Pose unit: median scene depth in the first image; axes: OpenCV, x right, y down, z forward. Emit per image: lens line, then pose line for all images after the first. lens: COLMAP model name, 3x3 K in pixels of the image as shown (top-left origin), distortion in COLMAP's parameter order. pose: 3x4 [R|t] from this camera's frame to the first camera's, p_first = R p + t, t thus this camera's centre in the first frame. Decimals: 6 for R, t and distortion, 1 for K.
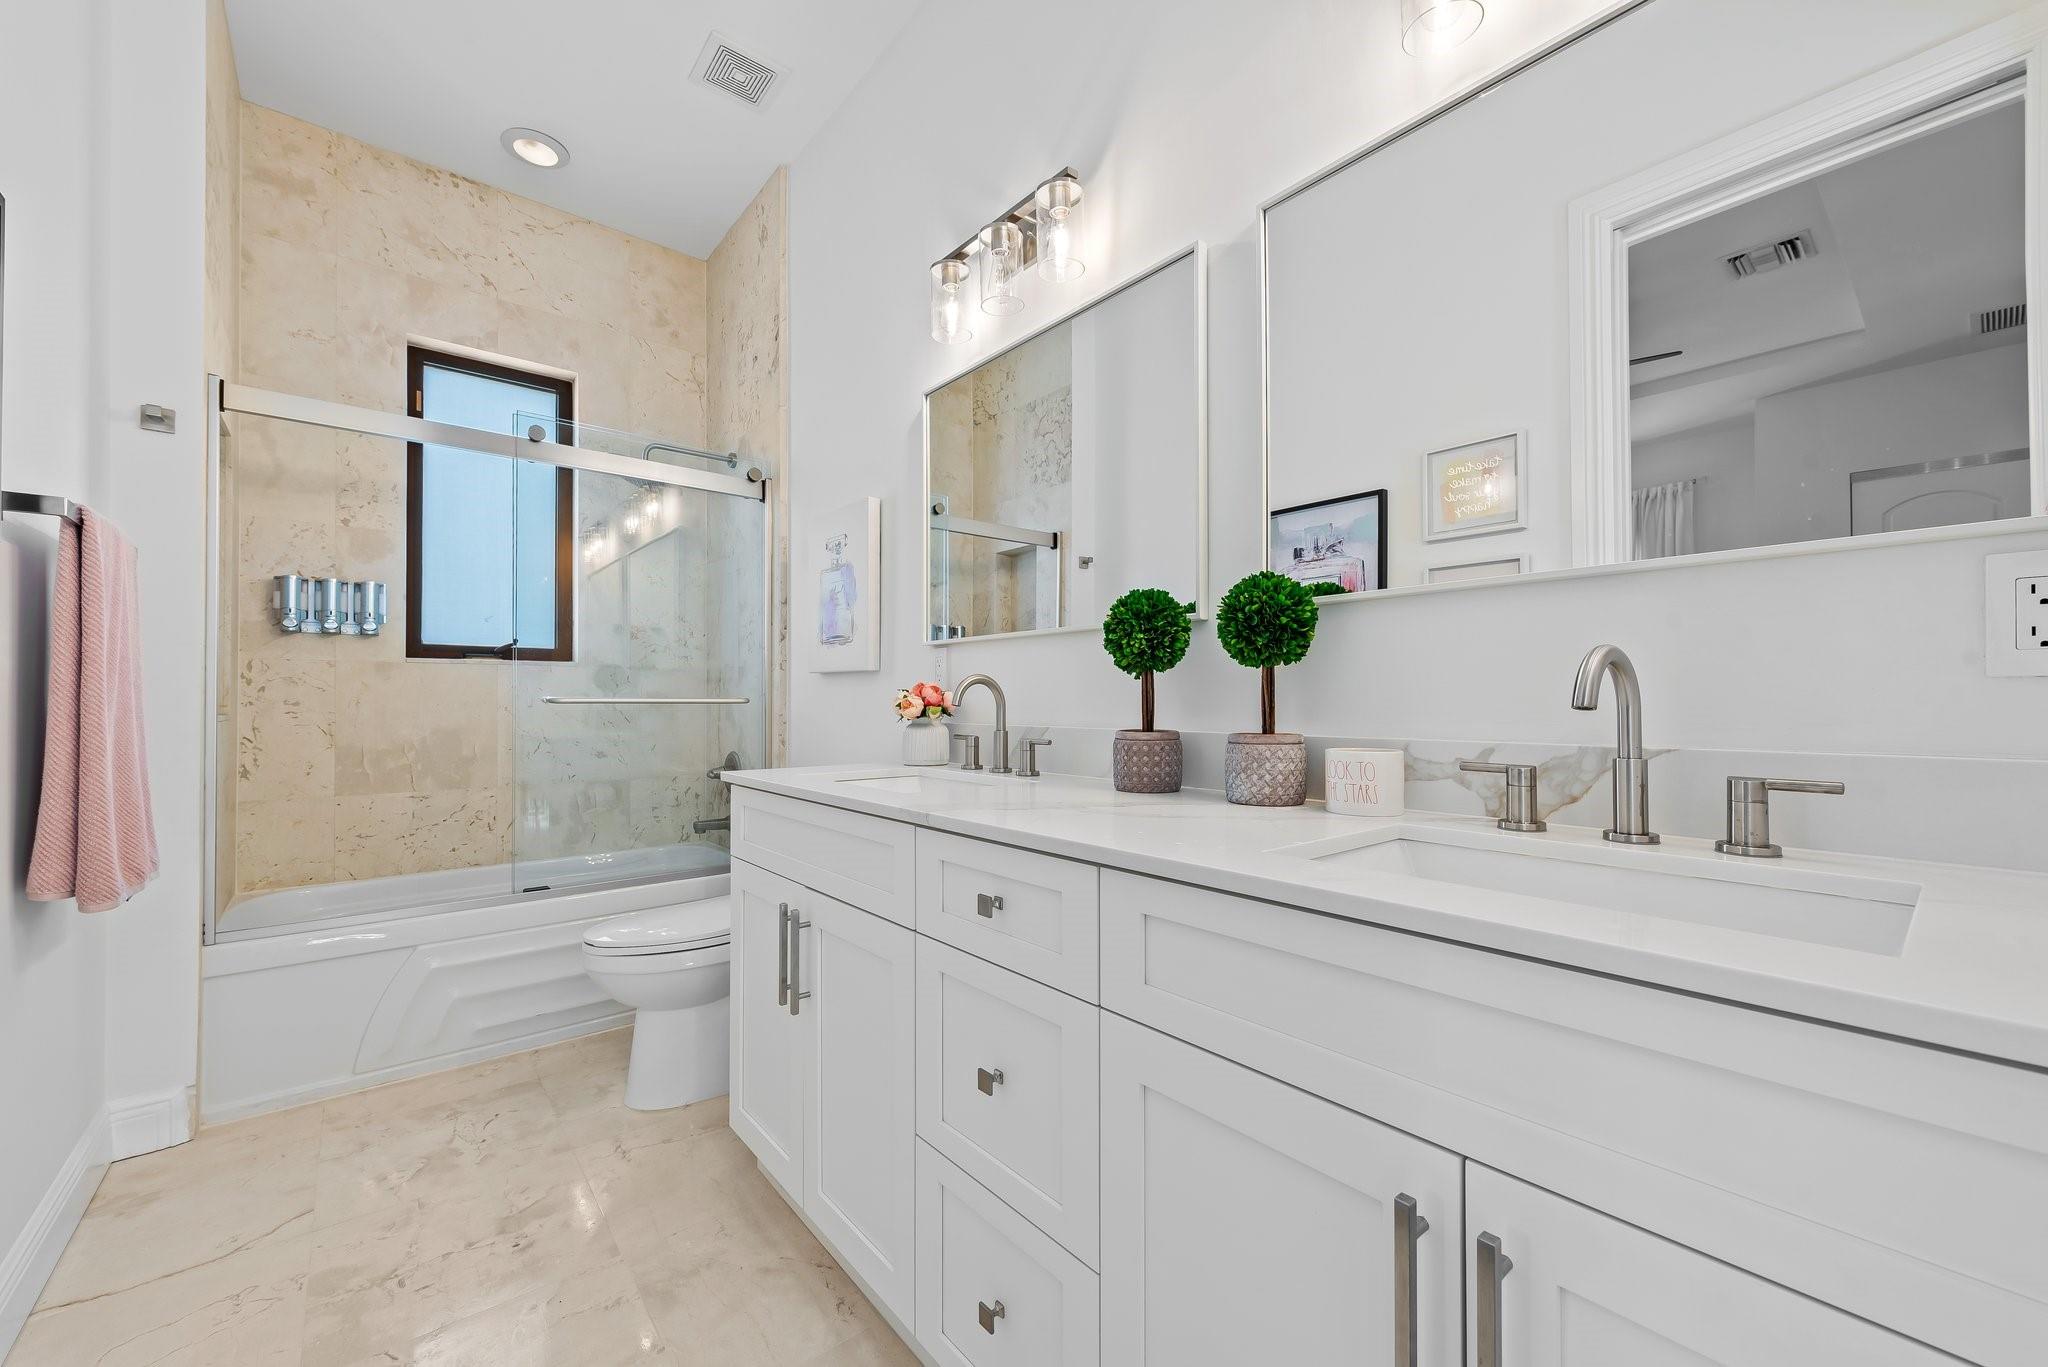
lens RADIAL K [[795.1, 0, 1017.4], [0, 795.1, 694.3], [0, 0, 1]] dist [0.001924, -0.000117]
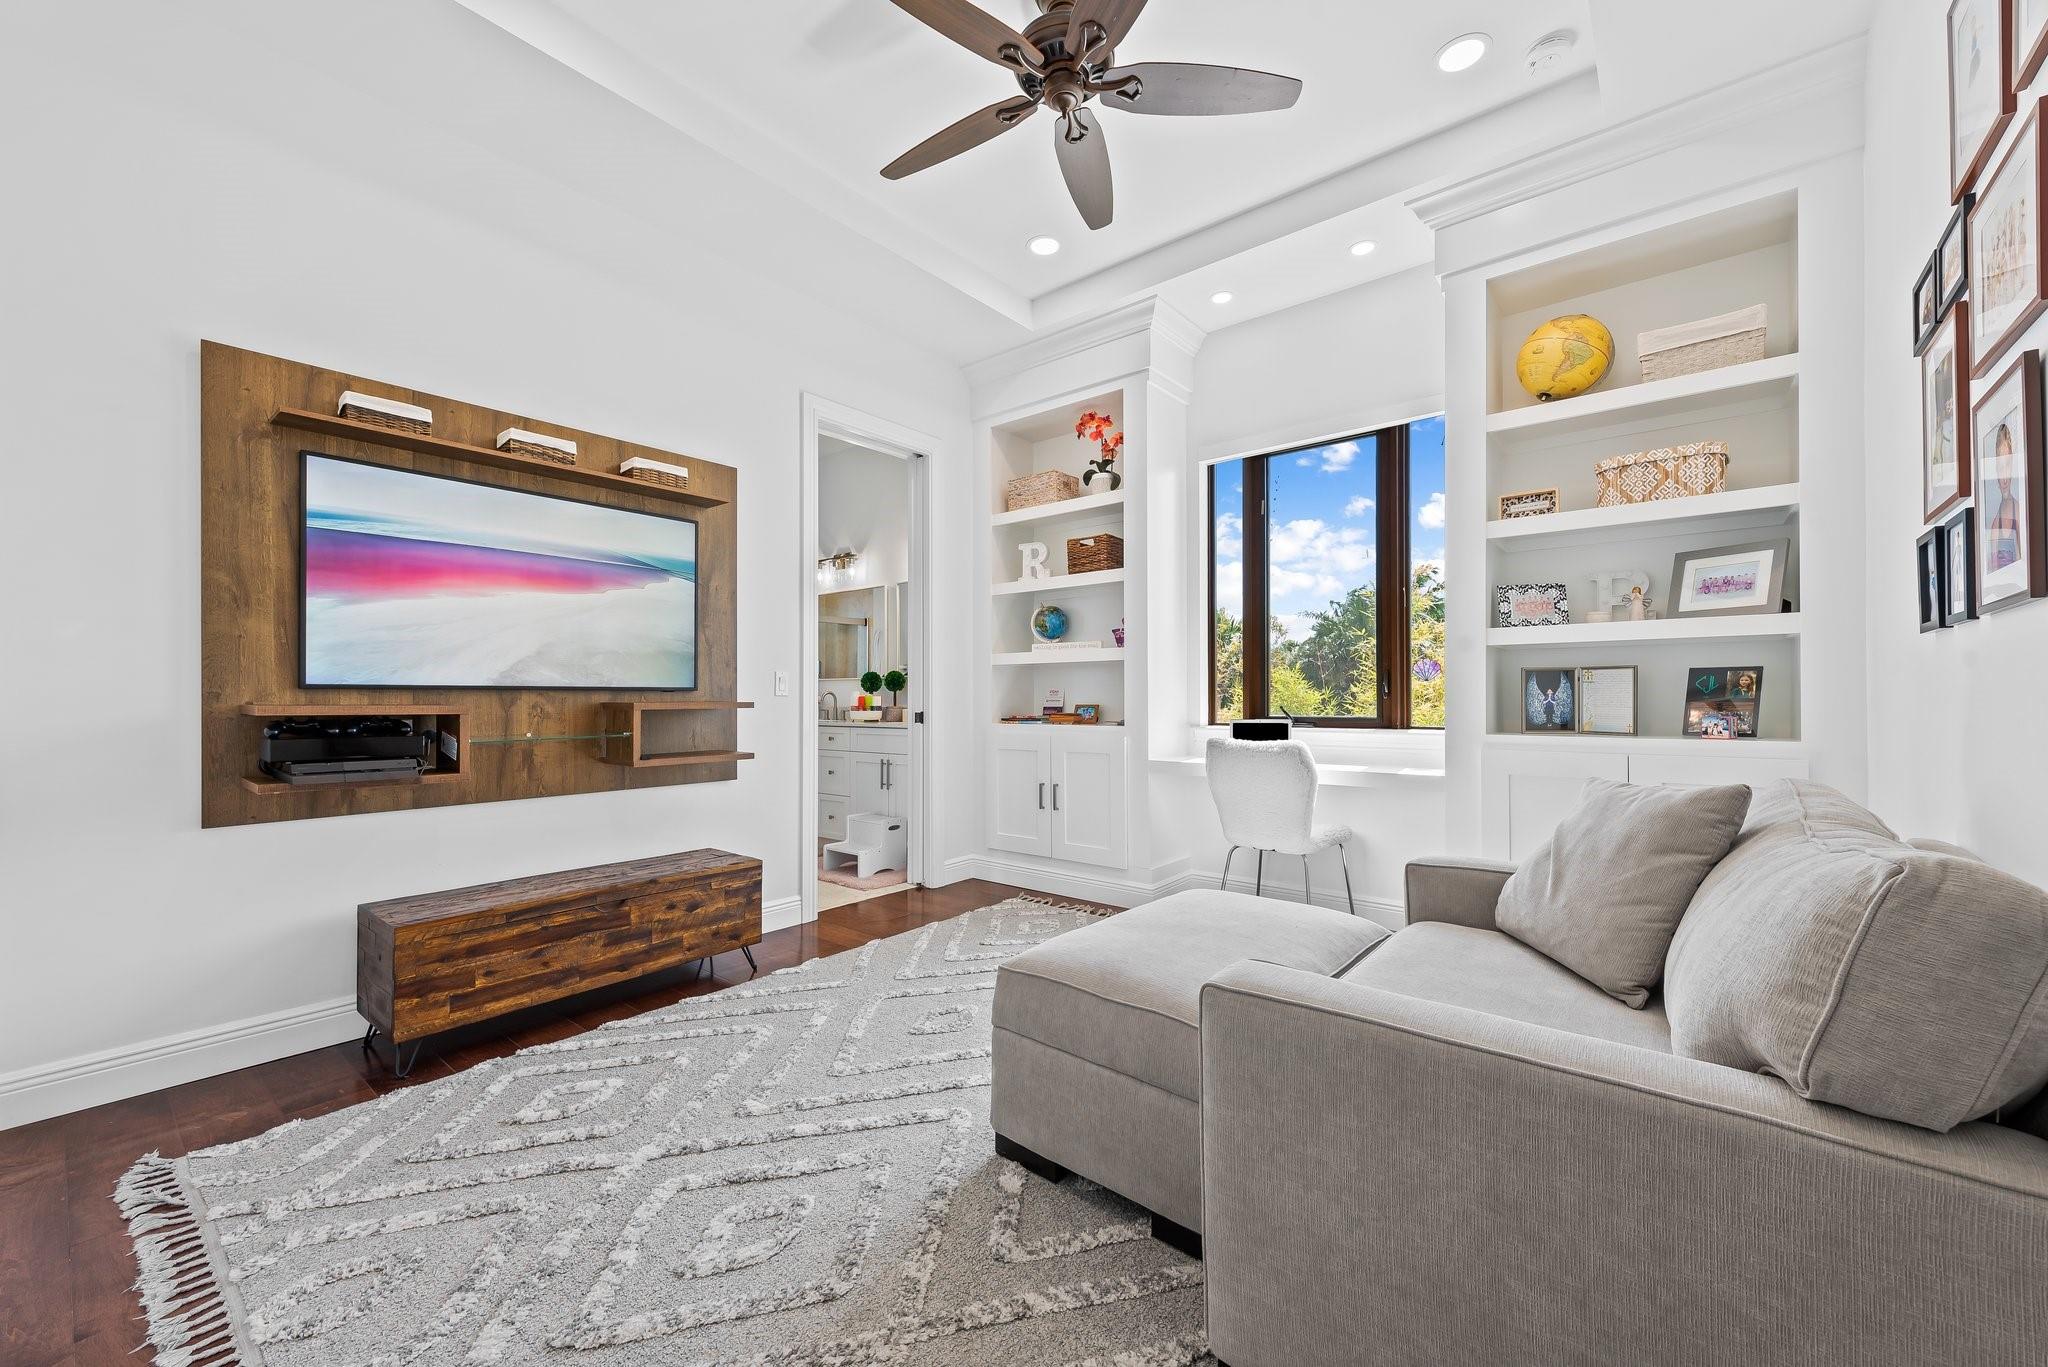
lens RADIAL K [[795.1, 0, 1017.4], [0, 795.1, 694.3], [0, 0, 1]] dist [0.001924, -0.000117]
pose [[0.982319, 0.005888, 0.187122, 0.114906], [-0.006939, 0.999964, 0.004966, -0.036801], [-0.187086, -0.006177, 0.982324, -2.683482]]
